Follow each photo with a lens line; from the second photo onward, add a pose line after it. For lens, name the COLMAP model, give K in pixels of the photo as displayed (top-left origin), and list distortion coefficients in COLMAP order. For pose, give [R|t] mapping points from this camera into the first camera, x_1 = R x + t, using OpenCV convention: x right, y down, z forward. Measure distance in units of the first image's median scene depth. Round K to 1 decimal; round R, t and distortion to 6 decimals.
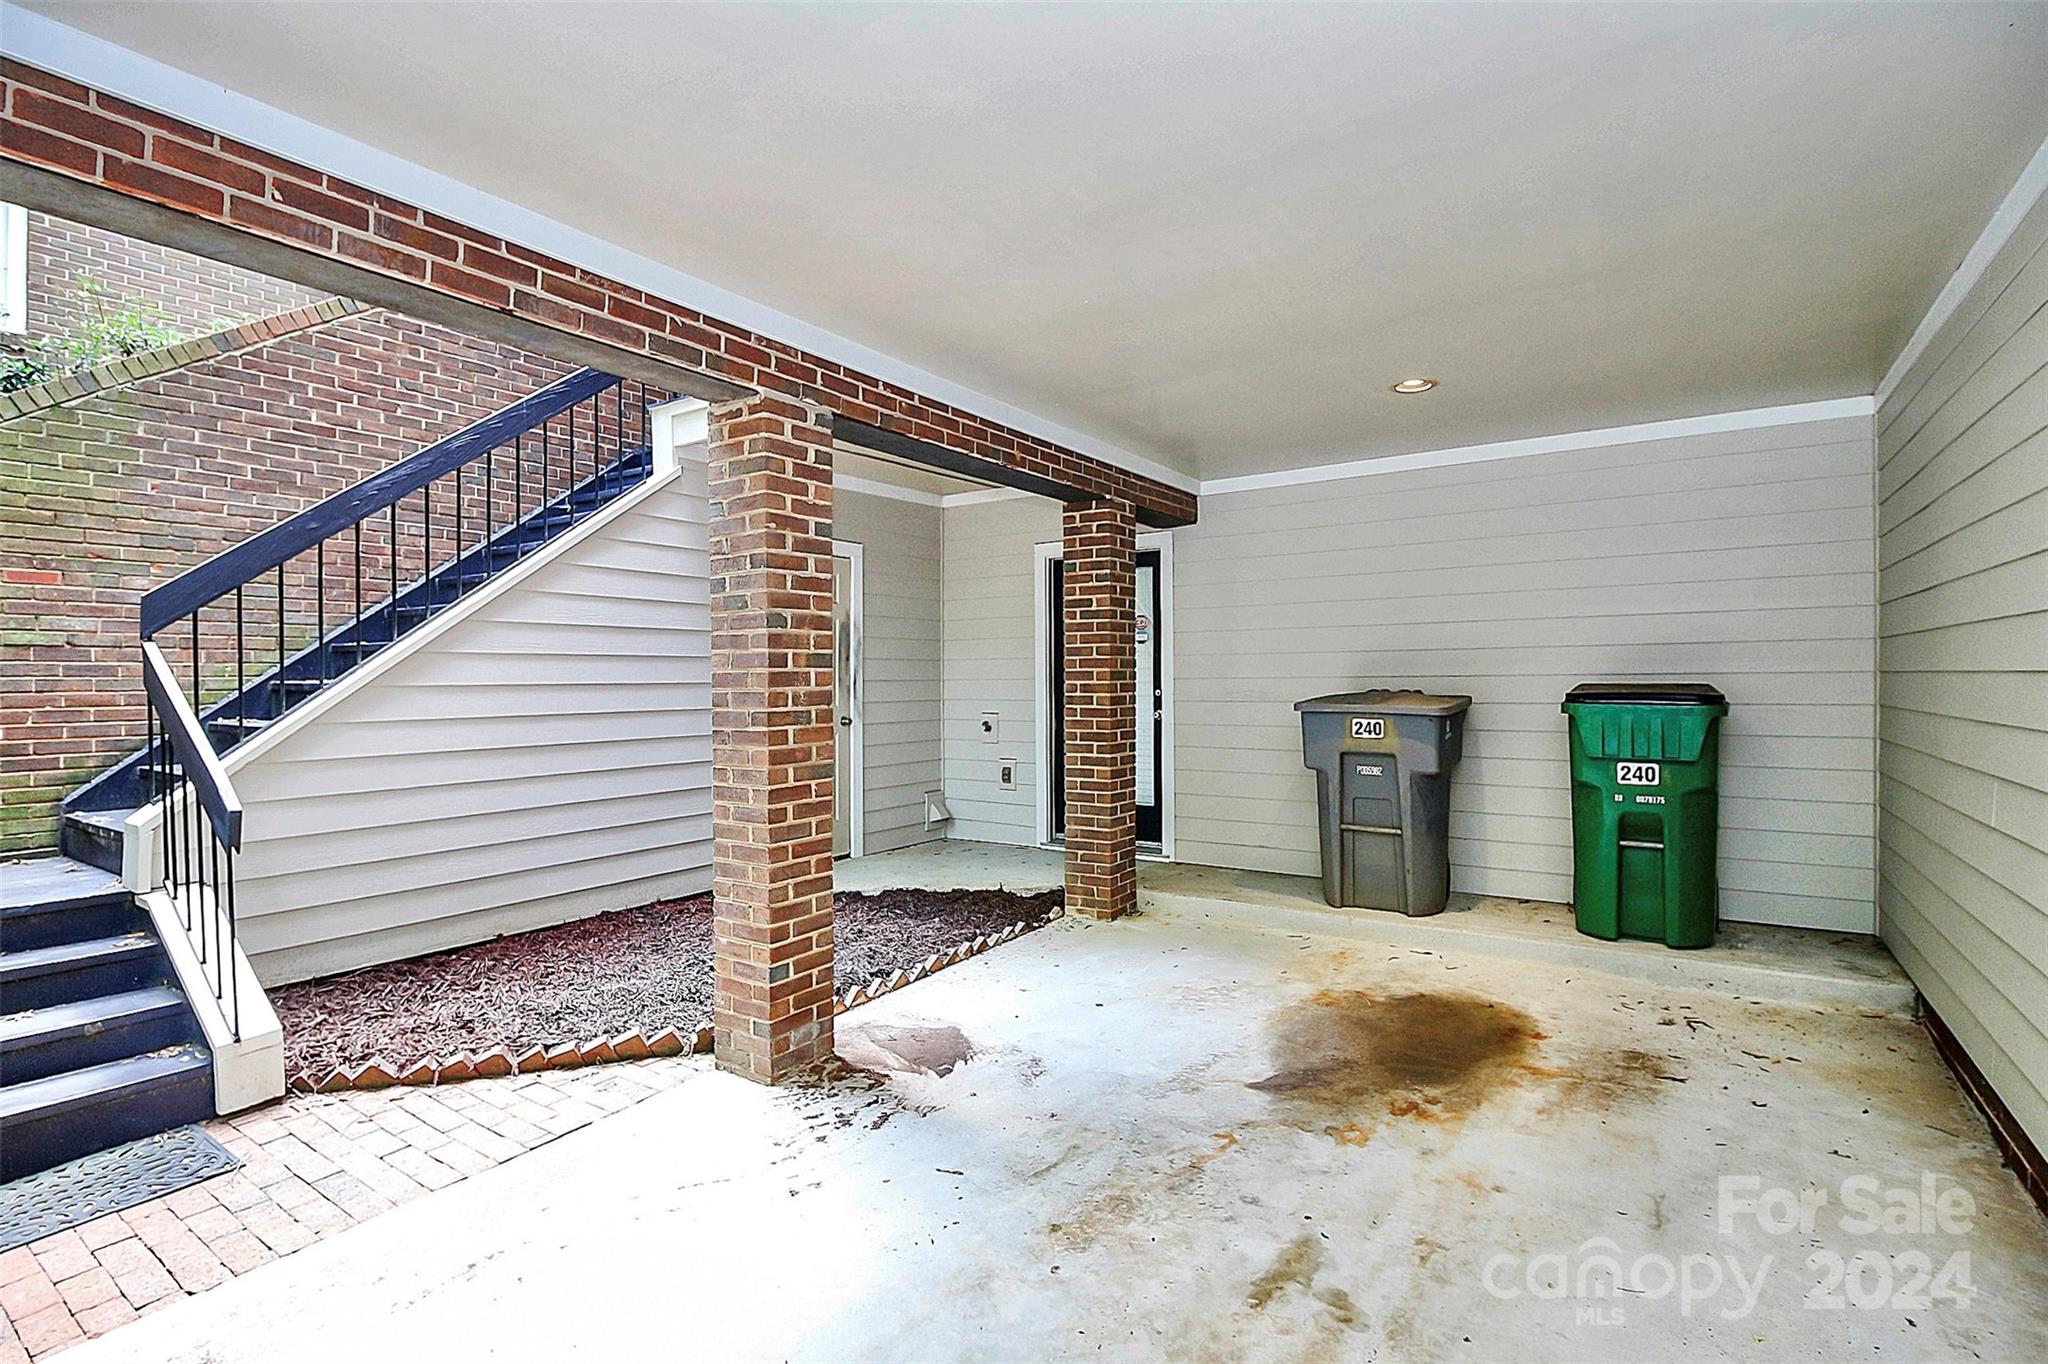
lens RADIAL K [[988.3, 0, 1018.7], [0, 988.3, 681.7], [0, 0, 1]] dist [-0.006815, -0.006776]
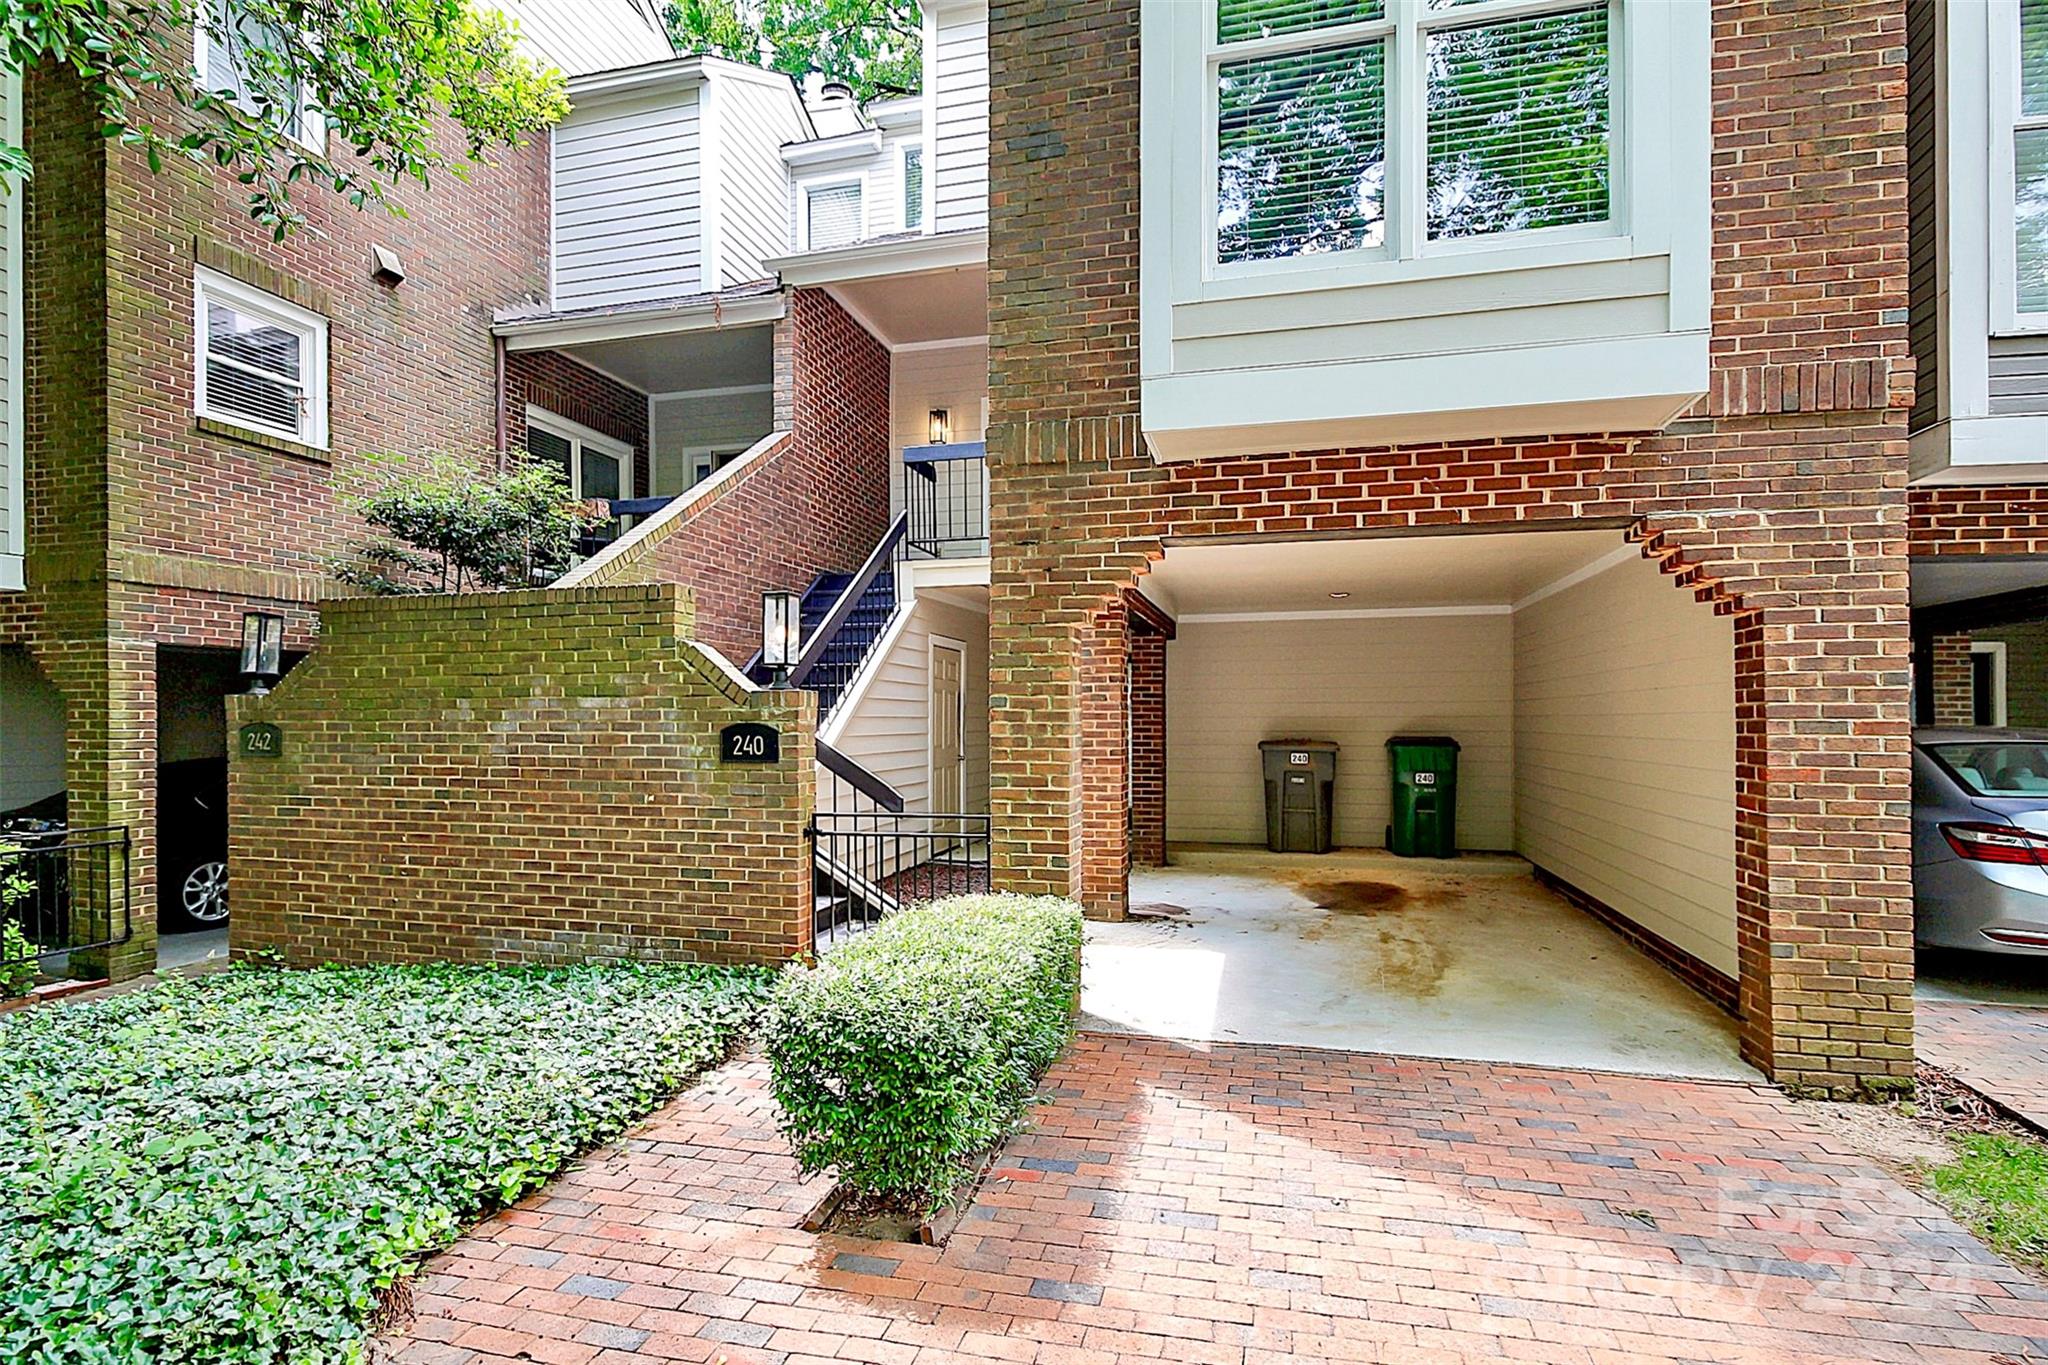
lens RADIAL K [[988.3, 0, 1040.9], [0, 988.3, 711.3], [0, 0, 1]] dist [-0.006815, -0.006776]
pose [[0.943383, 0.010523, 0.331539, -0.788497], [-0.005573, 0.999858, -0.015878, -0.012193], [-0.331659, 0.013131, 0.943308, -0.677958]]
